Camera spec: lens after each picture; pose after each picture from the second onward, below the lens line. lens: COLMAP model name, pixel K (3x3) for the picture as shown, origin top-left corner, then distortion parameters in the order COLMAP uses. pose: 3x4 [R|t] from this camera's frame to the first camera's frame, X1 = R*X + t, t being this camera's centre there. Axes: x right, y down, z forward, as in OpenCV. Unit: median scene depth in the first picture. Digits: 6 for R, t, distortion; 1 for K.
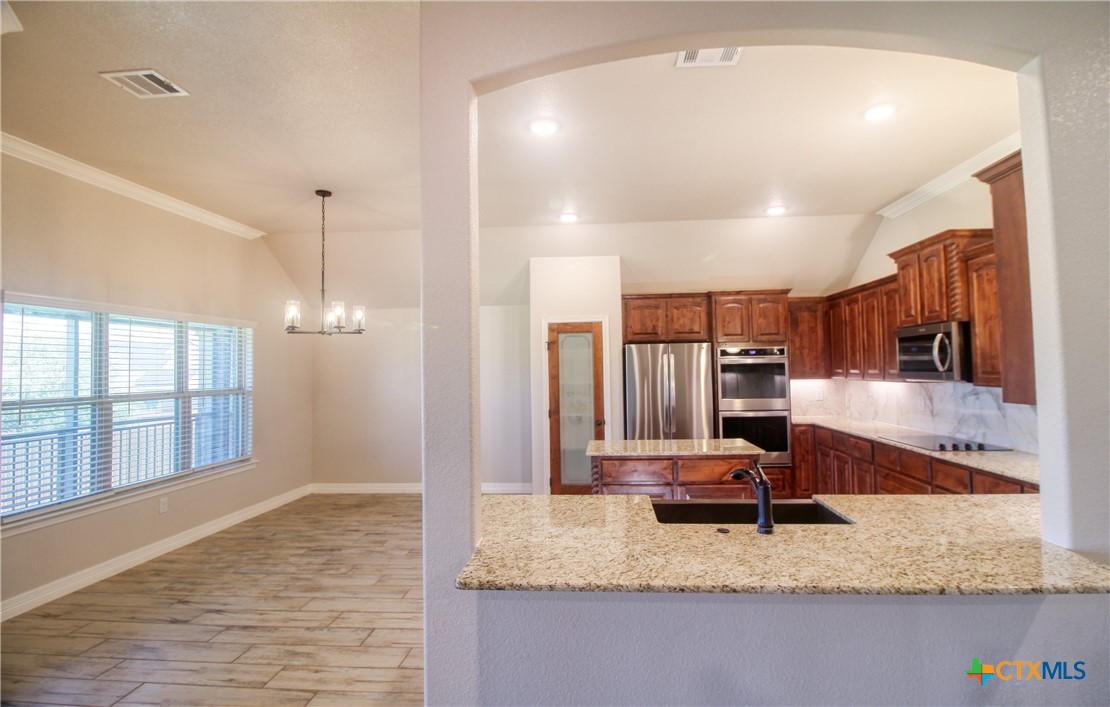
lens RADIAL K [[521.5, 0, 563.3], [0, 521.5, 355.6], [0, 0, 1]] dist [-0.002343, -0.000418]
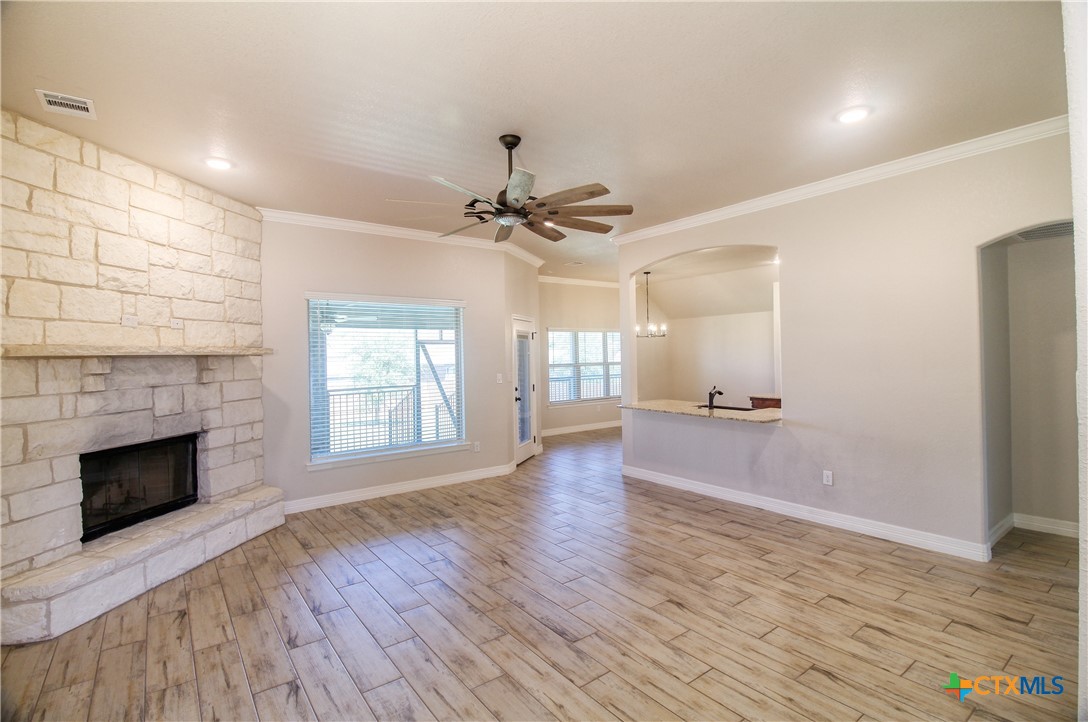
lens RADIAL K [[517.3, 0, 546.7], [0, 517.3, 349.7], [0, 0, 1]] dist [-0.007961, -0.003788]
pose [[0.669018, -0.003252, -0.743239, 0.665273], [0.028383, 0.999373, 0.021176, -0.035767], [0.742704, -0.035263, 0.668691, -0.603455]]
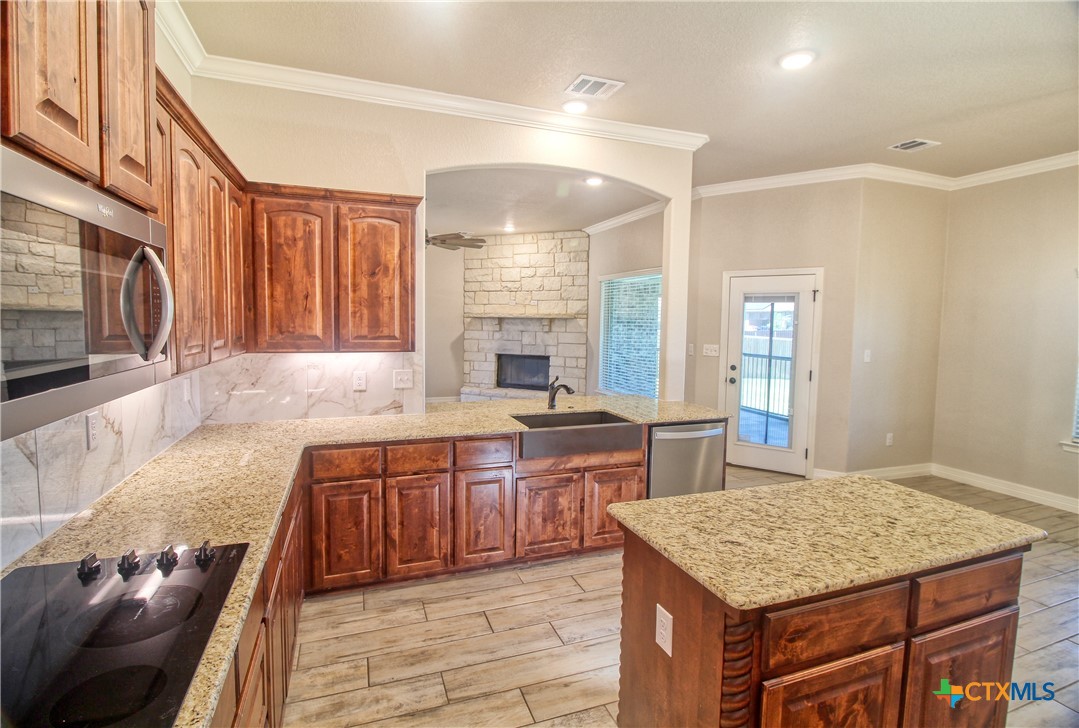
lens RADIAL K [[518.1, 0, 531.4], [0, 518.1, 355.3], [0, 0, 1]] dist [-0.018262, -0.007522]
pose [[-0.911501, 0.031775, -0.410069, 0.426199], [0.012436, 0.998685, 0.049741, 0.008406], [0.411110, 0.040239, -0.910697, 0.926985]]
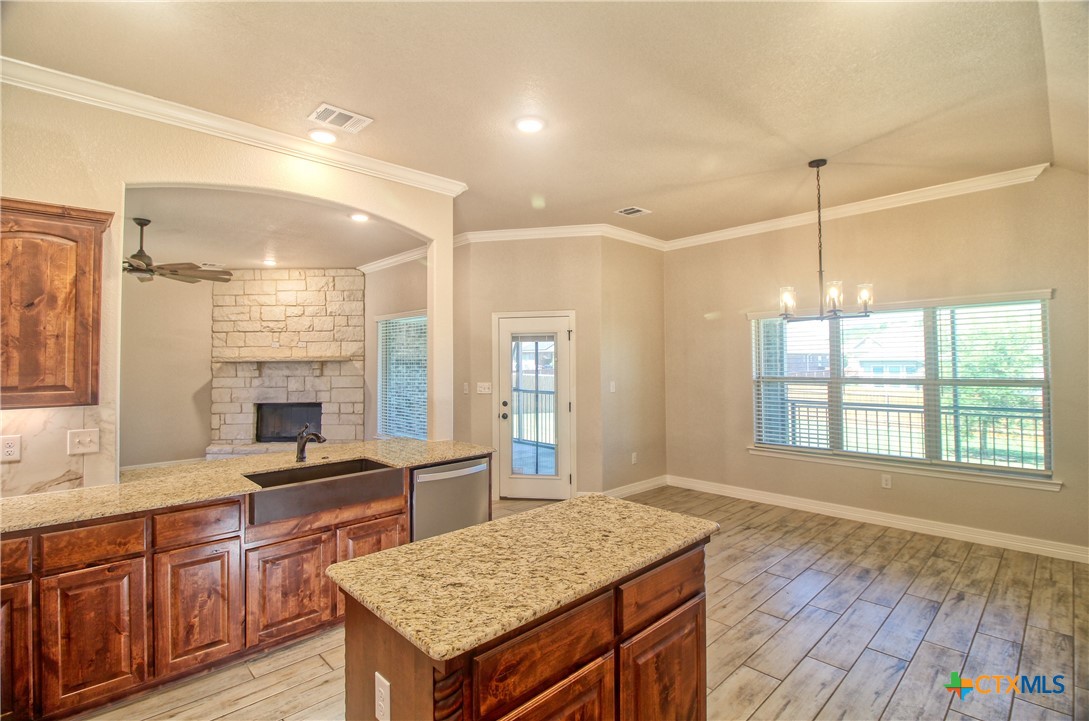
lens RADIAL K [[513.5, 0, 560.3], [0, 513.5, 346.7], [0, 0, 1]] dist [-0.010806, -0.009221]
pose [[-0.644457, -0.001112, -0.764640, 0.388139], [0.040804, 0.998524, -0.035843, 0.012756], [0.763551, -0.054300, -0.643461, 0.939989]]
